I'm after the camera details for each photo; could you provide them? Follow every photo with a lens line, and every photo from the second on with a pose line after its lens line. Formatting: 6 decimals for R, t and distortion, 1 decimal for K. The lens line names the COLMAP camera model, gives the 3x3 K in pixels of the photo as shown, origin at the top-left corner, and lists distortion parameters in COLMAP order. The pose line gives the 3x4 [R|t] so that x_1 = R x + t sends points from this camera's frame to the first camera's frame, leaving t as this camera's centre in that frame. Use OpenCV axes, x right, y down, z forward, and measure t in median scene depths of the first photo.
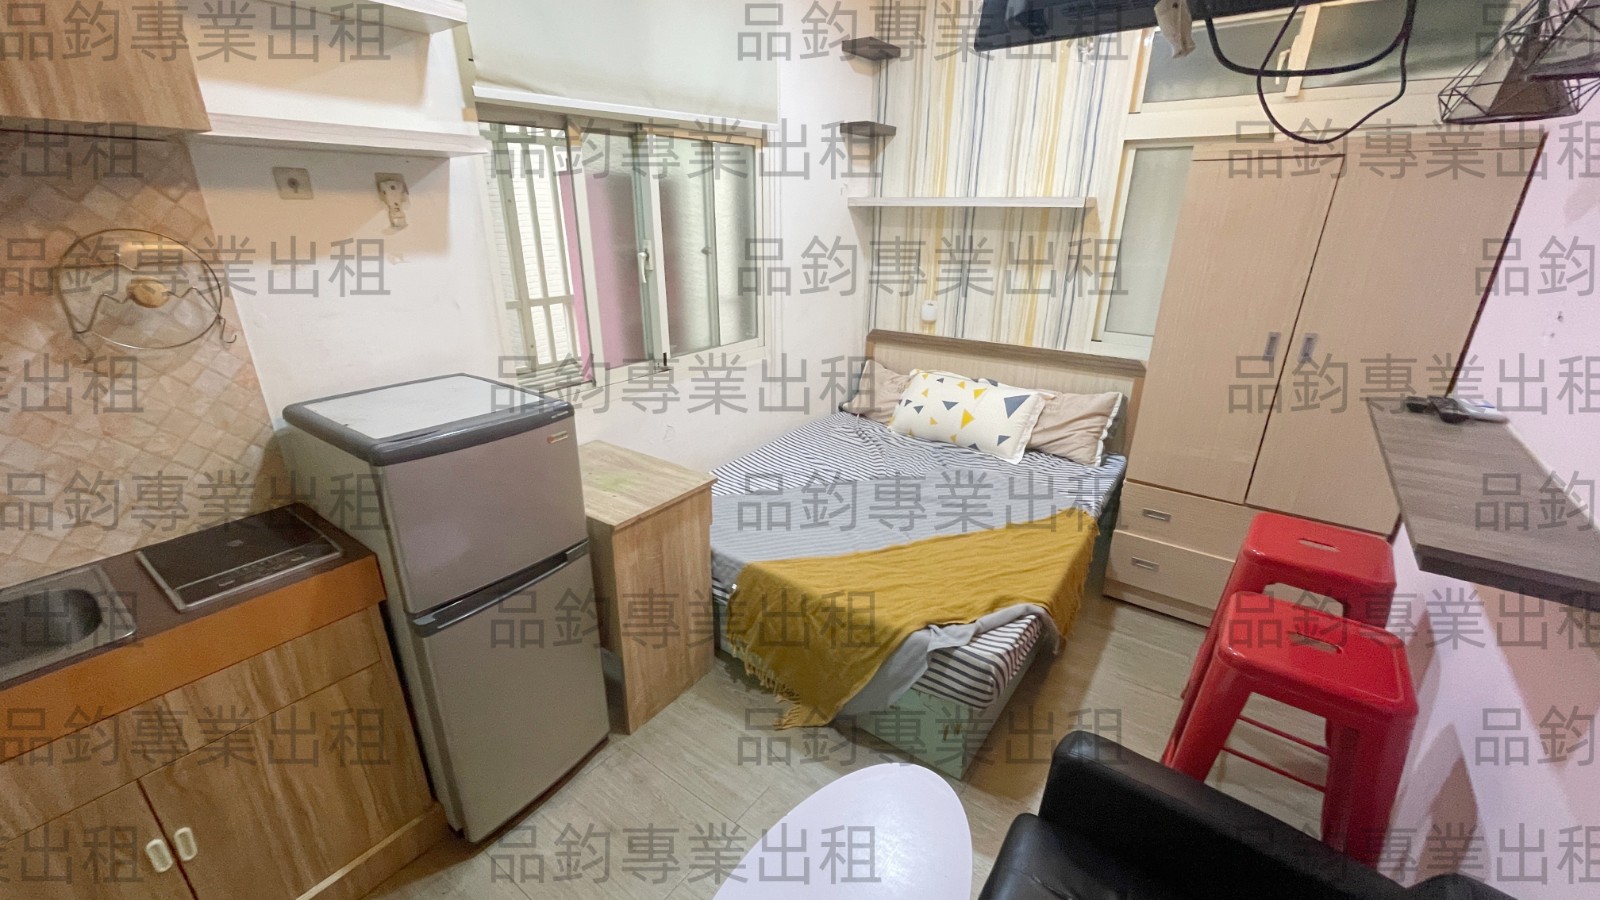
lens RADIAL K [[642.2, 0, 792.4], [0, 642.2, 451.5], [0, 0, 1]] dist [-0.001711, 0.001090]
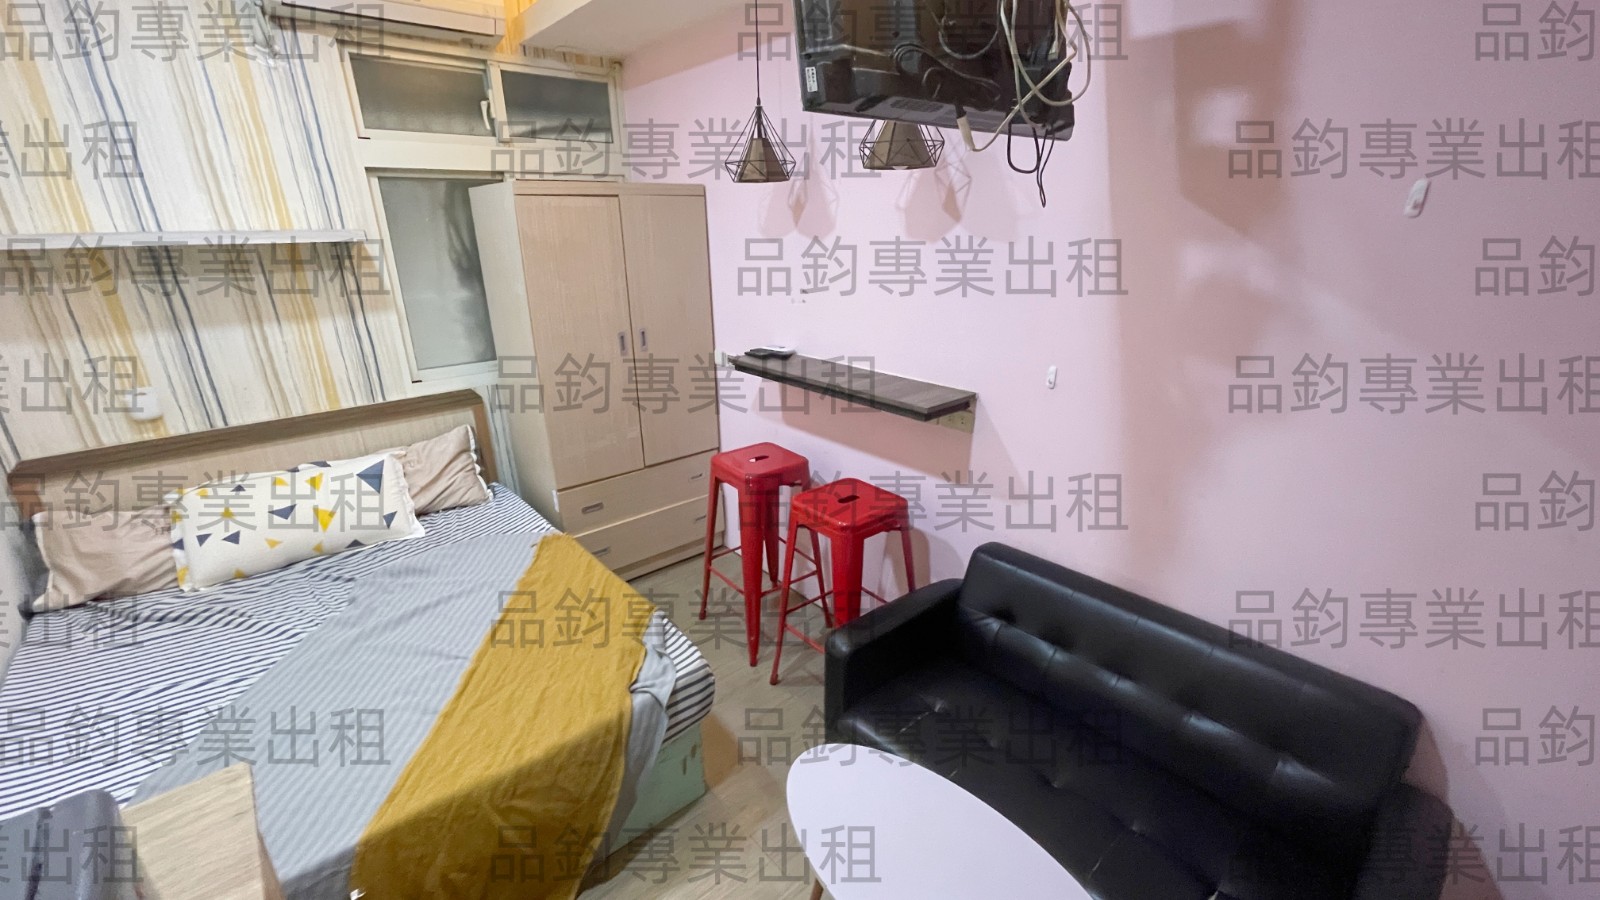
lens RADIAL K [[642.2, 0, 791.8], [0, 642.2, 454.1], [0, 0, 1]] dist [-0.001711, 0.001090]
pose [[0.227588, -0.332301, 0.915303, -0.389962], [0.360657, 0.901887, 0.237754, -0.141936], [-0.904506, 0.276000, 0.325105, 0.329410]]
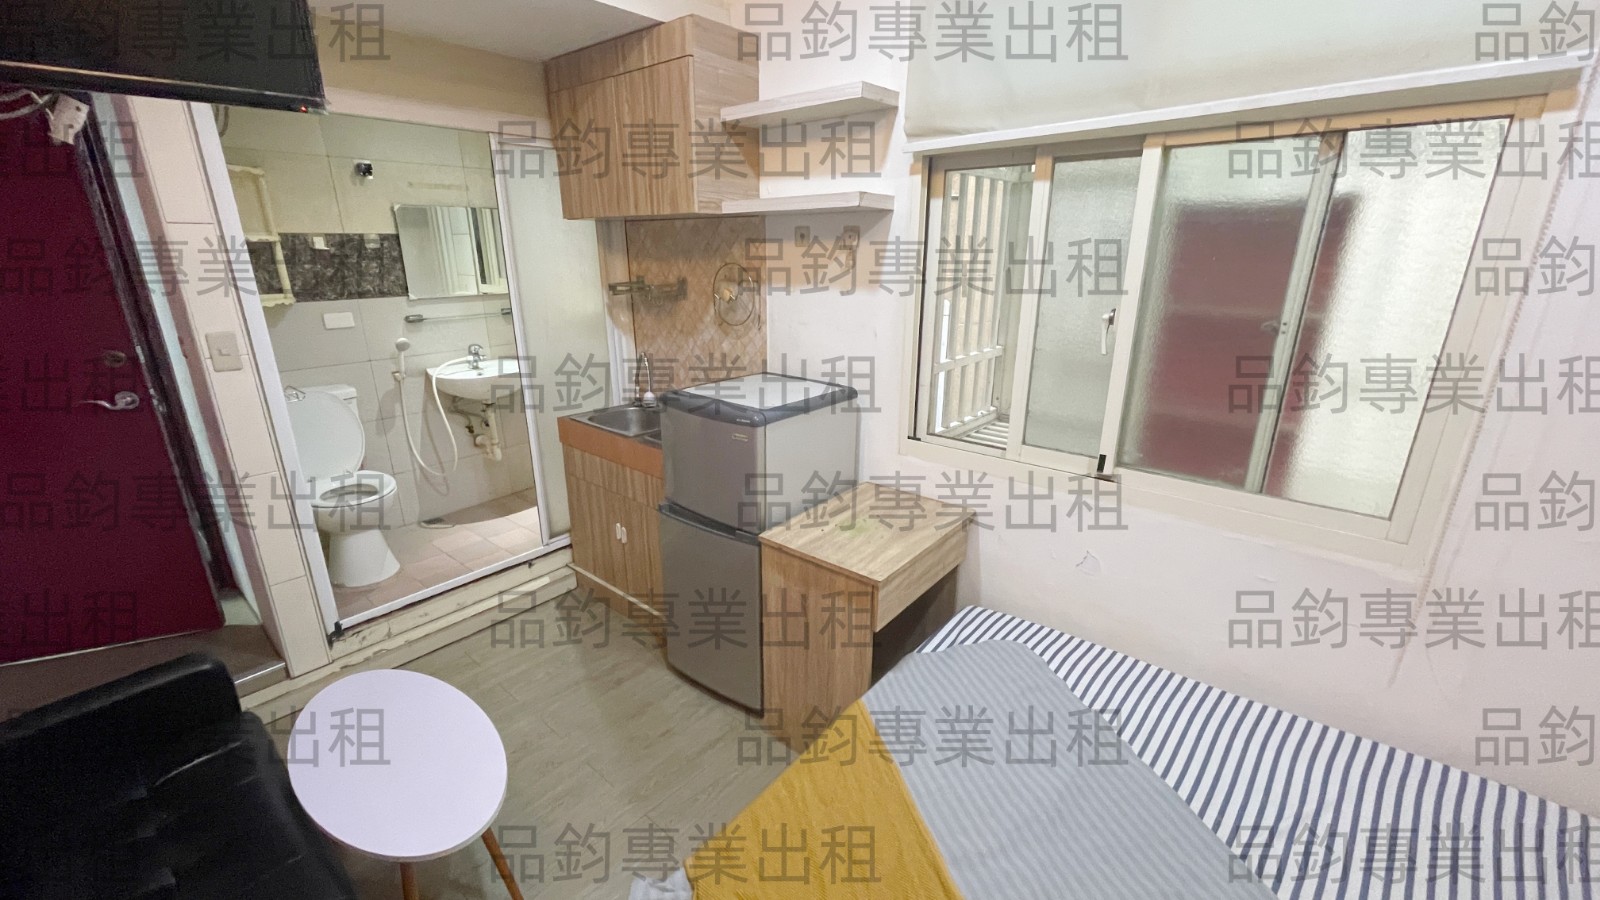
lens RADIAL K [[642.2, 0, 795.4], [0, 642.2, 446.6], [0, 0, 1]] dist [-0.001711, 0.001090]
pose [[-0.076979, 0.297799, -0.951520, 0.586060], [-0.346810, 0.886757, 0.305588, -0.308158], [0.934771, 0.353521, 0.035018, 0.783695]]
